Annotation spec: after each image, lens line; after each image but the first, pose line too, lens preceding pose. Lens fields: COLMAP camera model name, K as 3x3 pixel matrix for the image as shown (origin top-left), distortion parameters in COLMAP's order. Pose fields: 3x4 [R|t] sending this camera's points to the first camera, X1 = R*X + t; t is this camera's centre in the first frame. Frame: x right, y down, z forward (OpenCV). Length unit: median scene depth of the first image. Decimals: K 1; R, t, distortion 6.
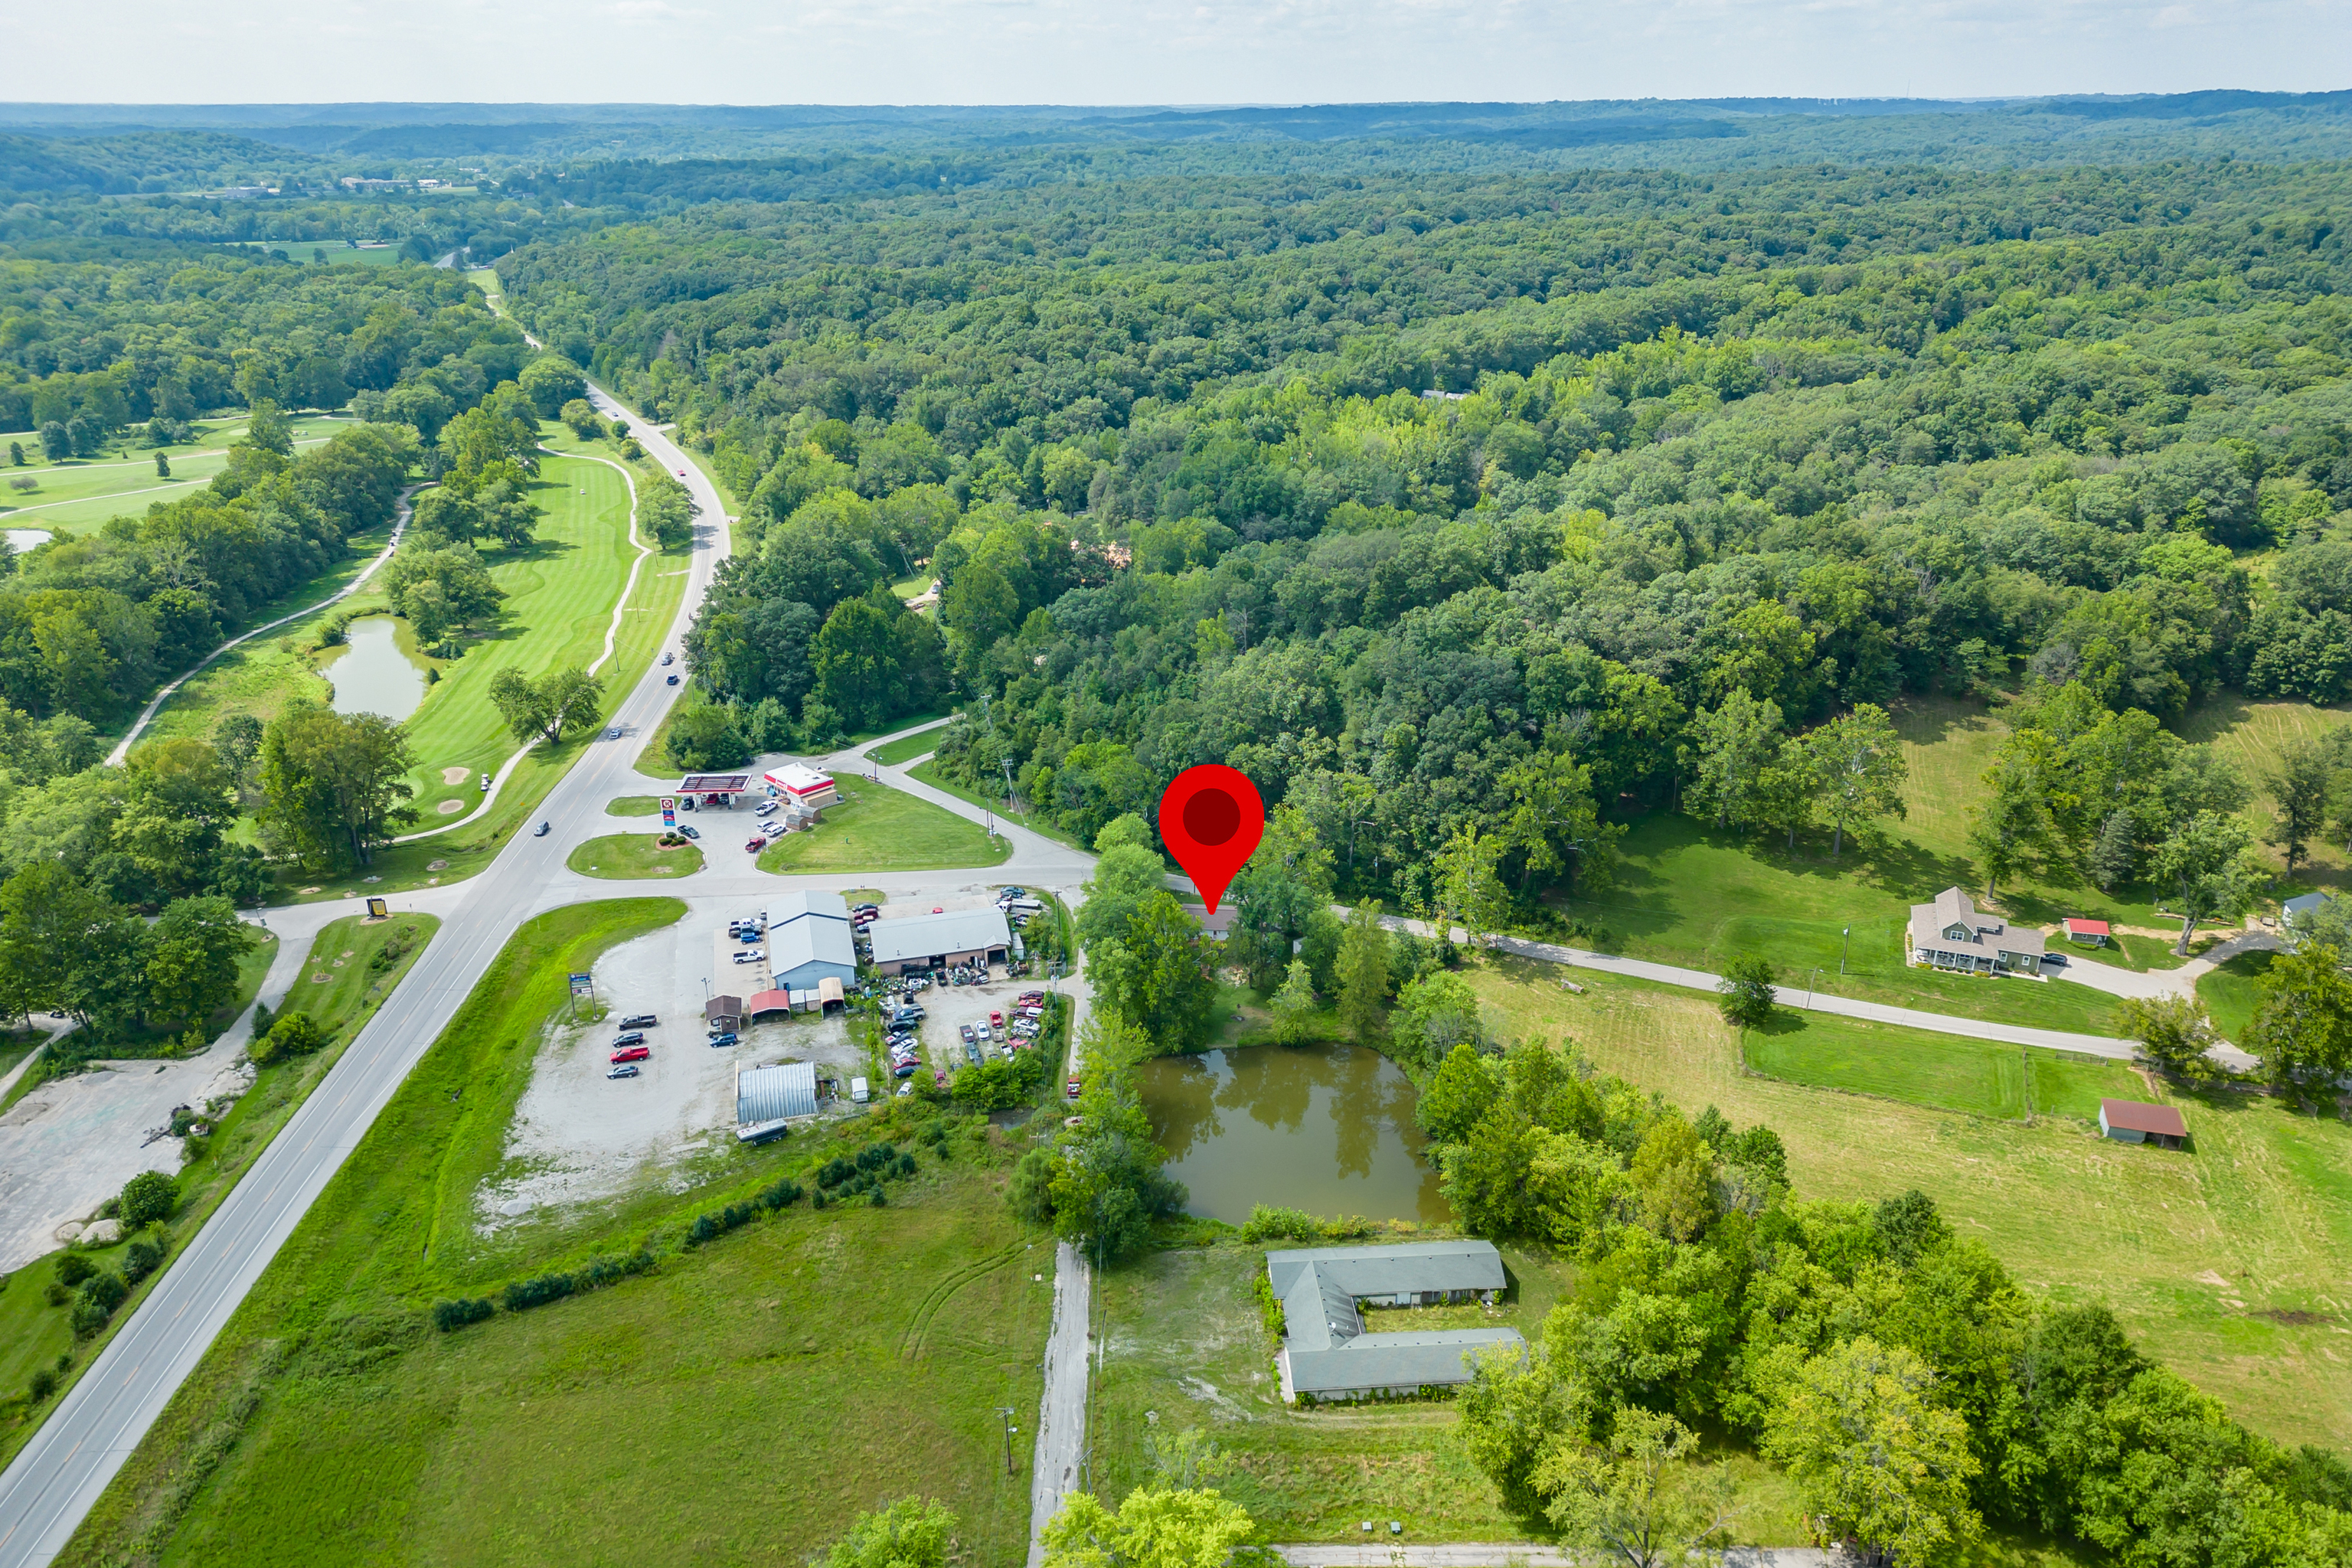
lens RADIAL K [[1651.6, 0, 1187.4], [0, 1651.6, 768.4], [0, 0, 1]] dist [0.076083, -0.068850]
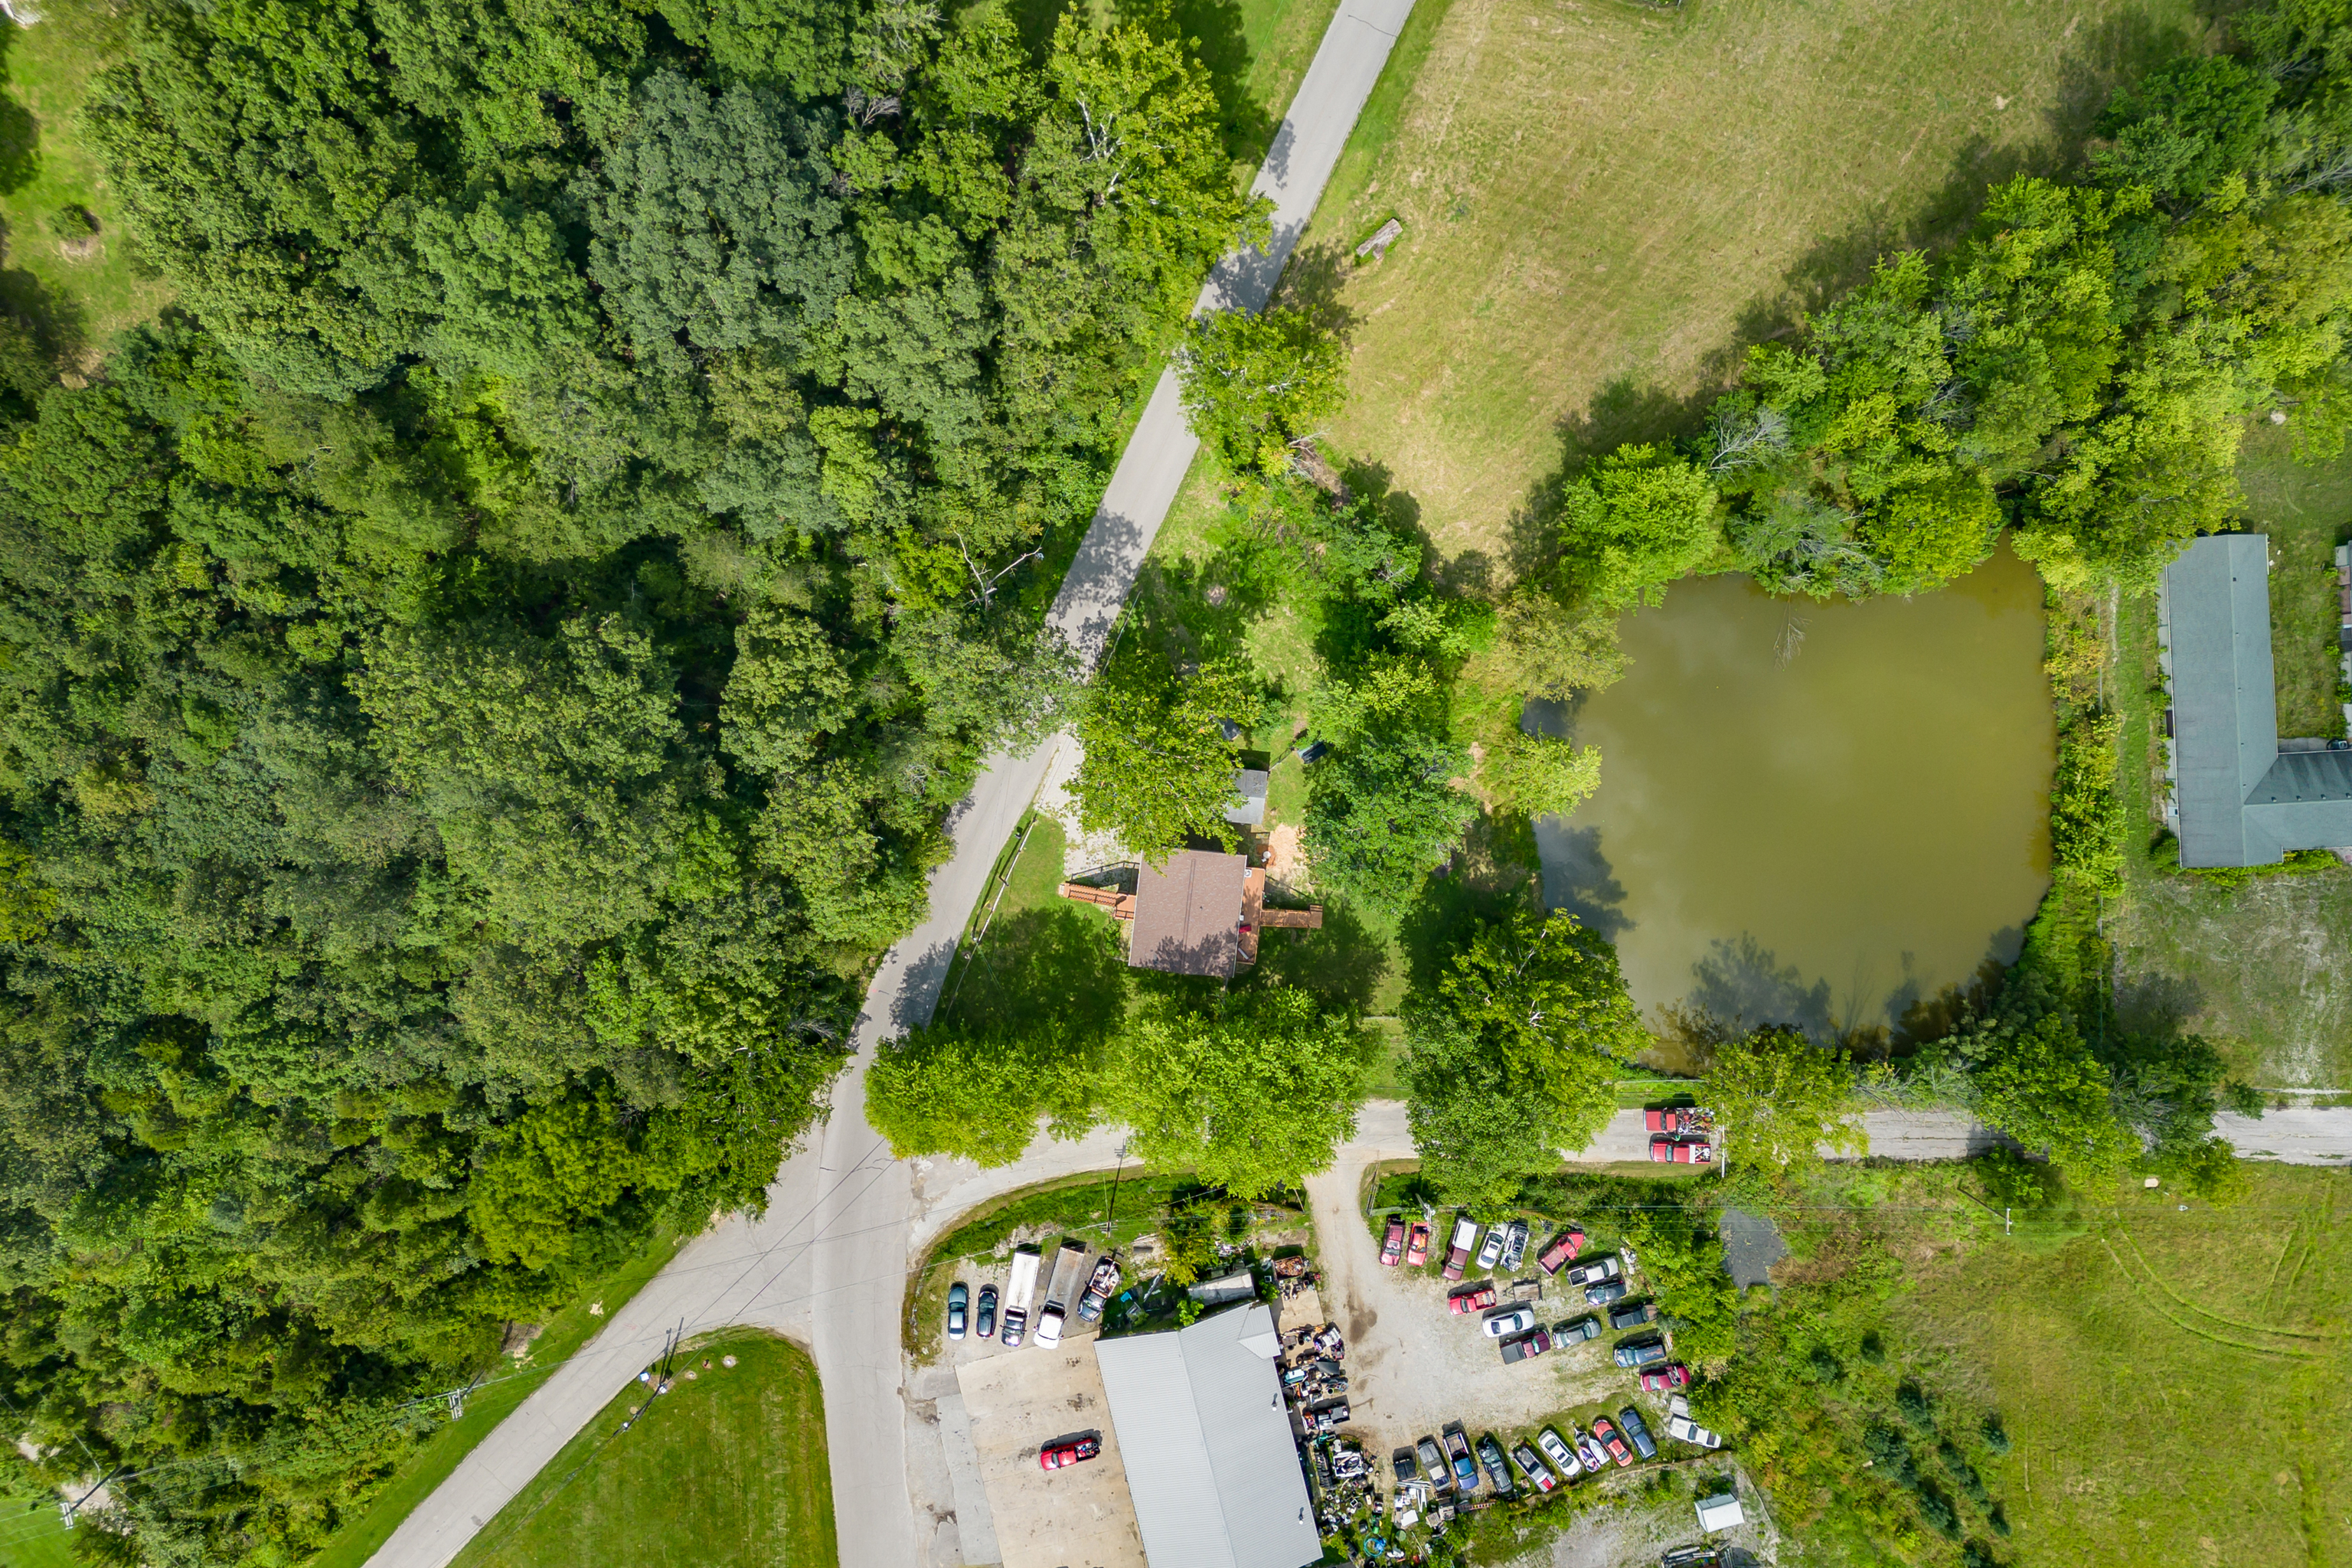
lens RADIAL K [[1651.6, 0, 1180.3], [0, 1651.6, 771.9], [0, 0, 1]] dist [0.076083, -0.068850]
pose [[0.022443, -0.999574, -0.018677, 0.057584], [0.371490, -0.009006, 0.928393, -0.328109], [-0.928166, -0.027774, 0.371129, 0.716985]]
